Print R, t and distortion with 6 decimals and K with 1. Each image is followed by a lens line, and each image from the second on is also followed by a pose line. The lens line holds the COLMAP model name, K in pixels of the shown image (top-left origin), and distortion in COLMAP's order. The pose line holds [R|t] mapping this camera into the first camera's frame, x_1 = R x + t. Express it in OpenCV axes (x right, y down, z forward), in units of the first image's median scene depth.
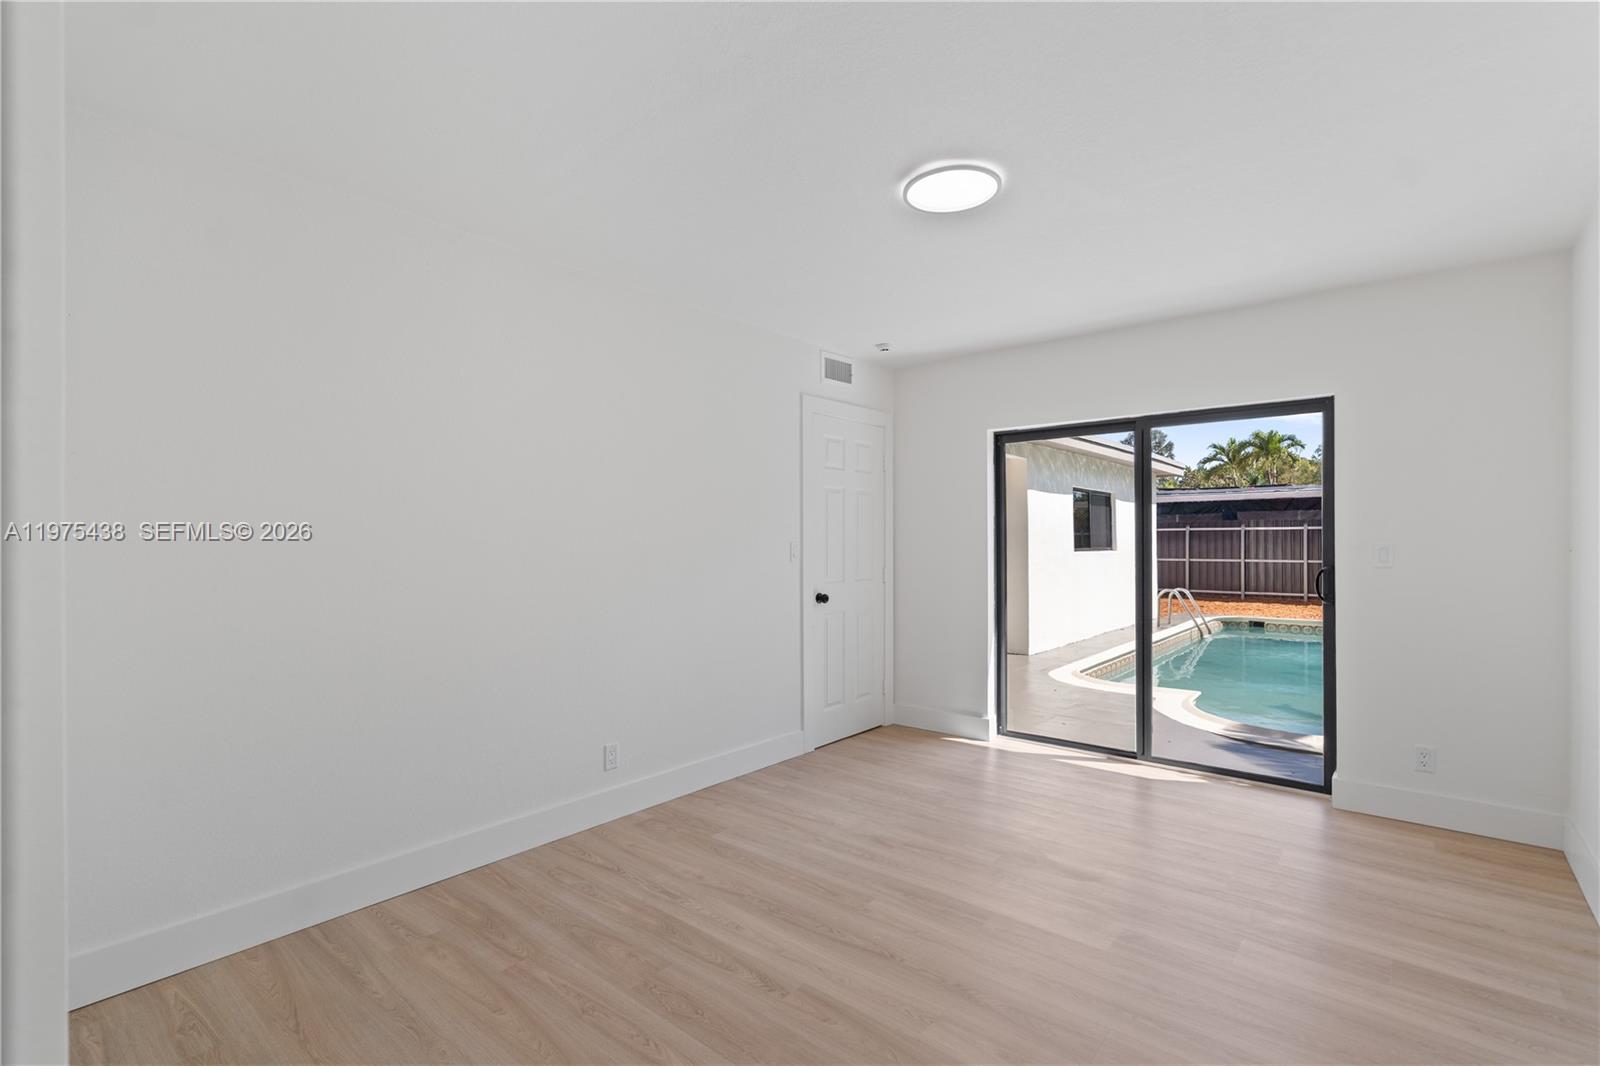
lens RADIAL K [[726.2, 0, 794.6], [0, 726.2, 533.2], [0, 0, 1]] dist [-0.000611, 0.000167]
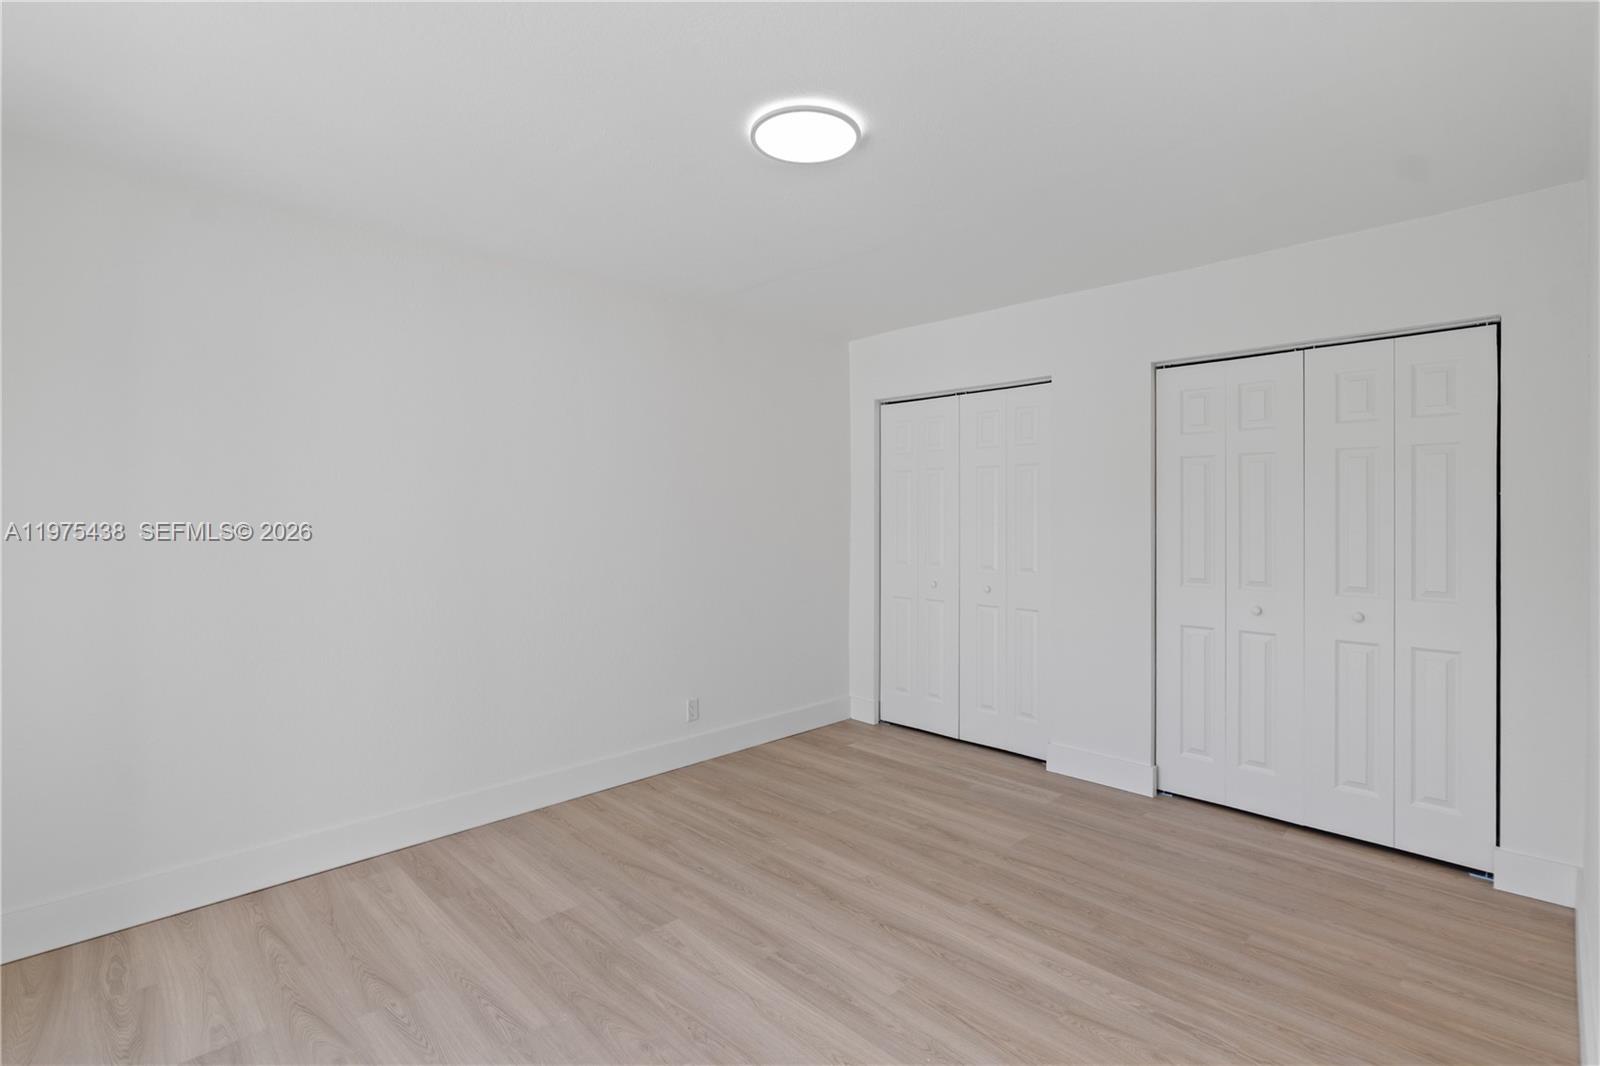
lens RADIAL K [[751.5, 0, 762.6], [0, 751.5, 536.2], [0, 0, 1]] dist [-0.001796, 0.000263]
pose [[-0.992251, -0.003670, 0.124192, 0.120078], [-0.001516, 0.999847, 0.017437, -0.005490], [-0.124237, 0.017113, -0.992105, 1.461127]]
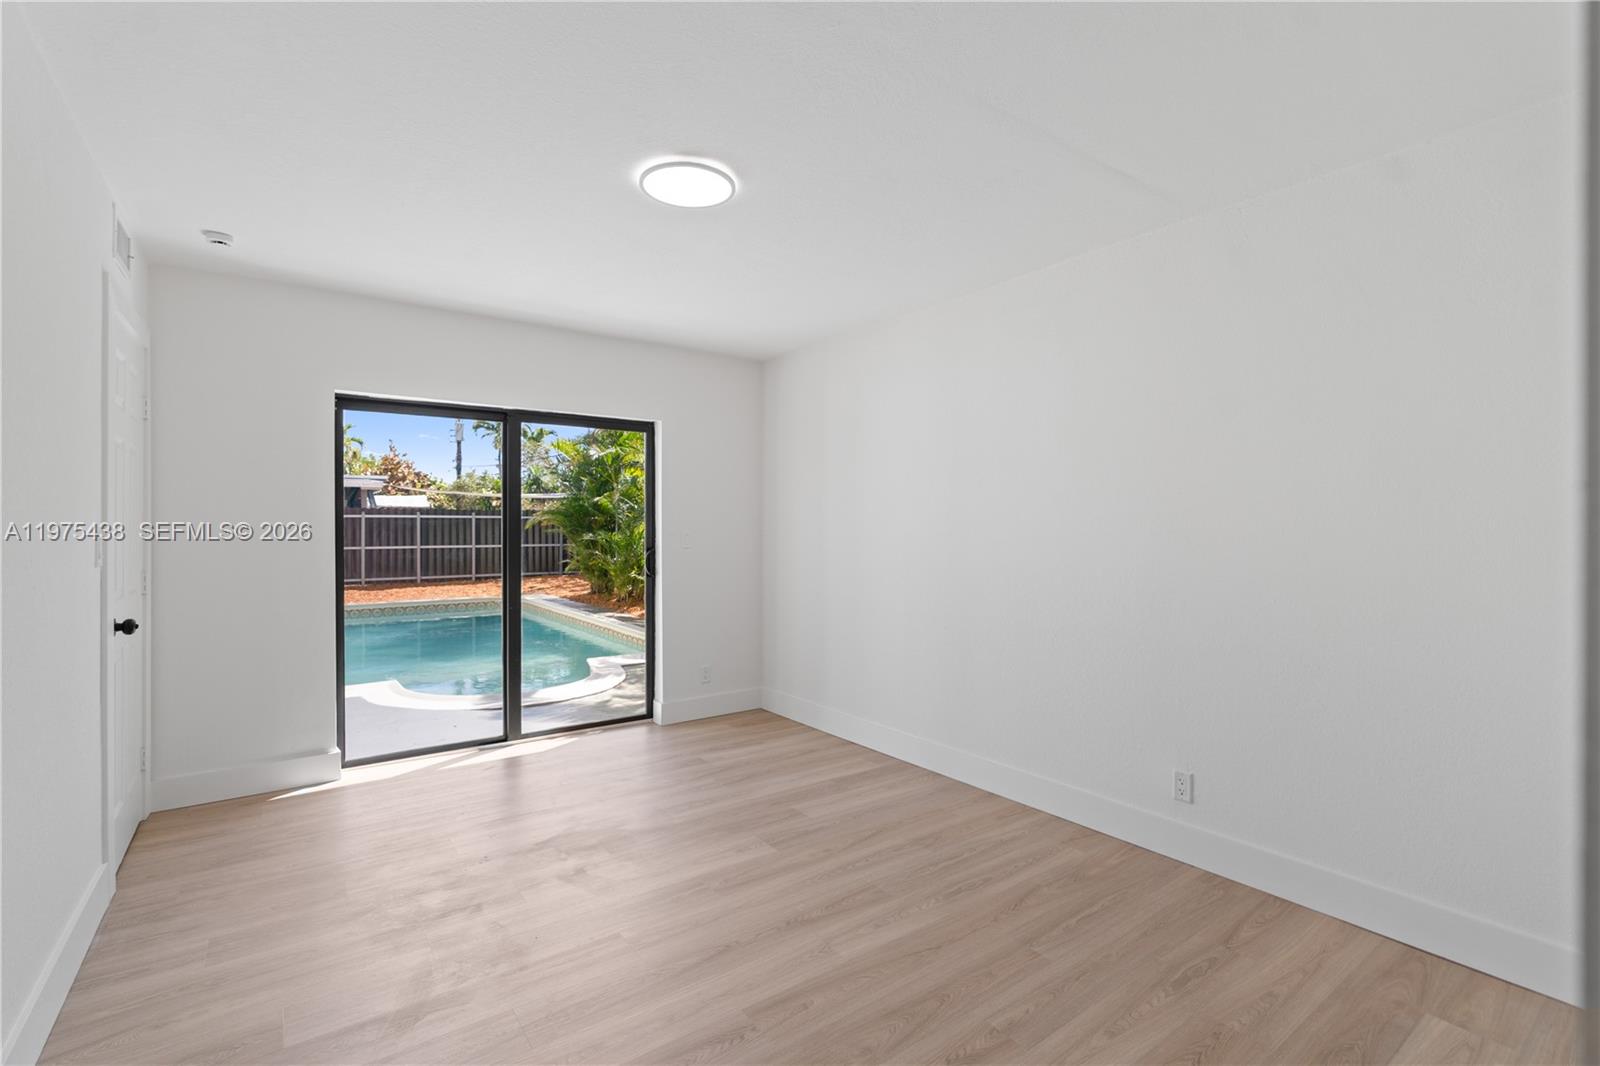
lens RADIAL K [[726.2, 0, 804.2], [0, 726.2, 514.1], [0, 0, 1]] dist [-0.000352, 0.000199]
pose [[0.244471, 0.016940, 0.969509, -0.566740], [-0.009570, 0.999841, -0.015057, 0.002053], [-0.969609, -0.005598, 0.244595, 0.456175]]
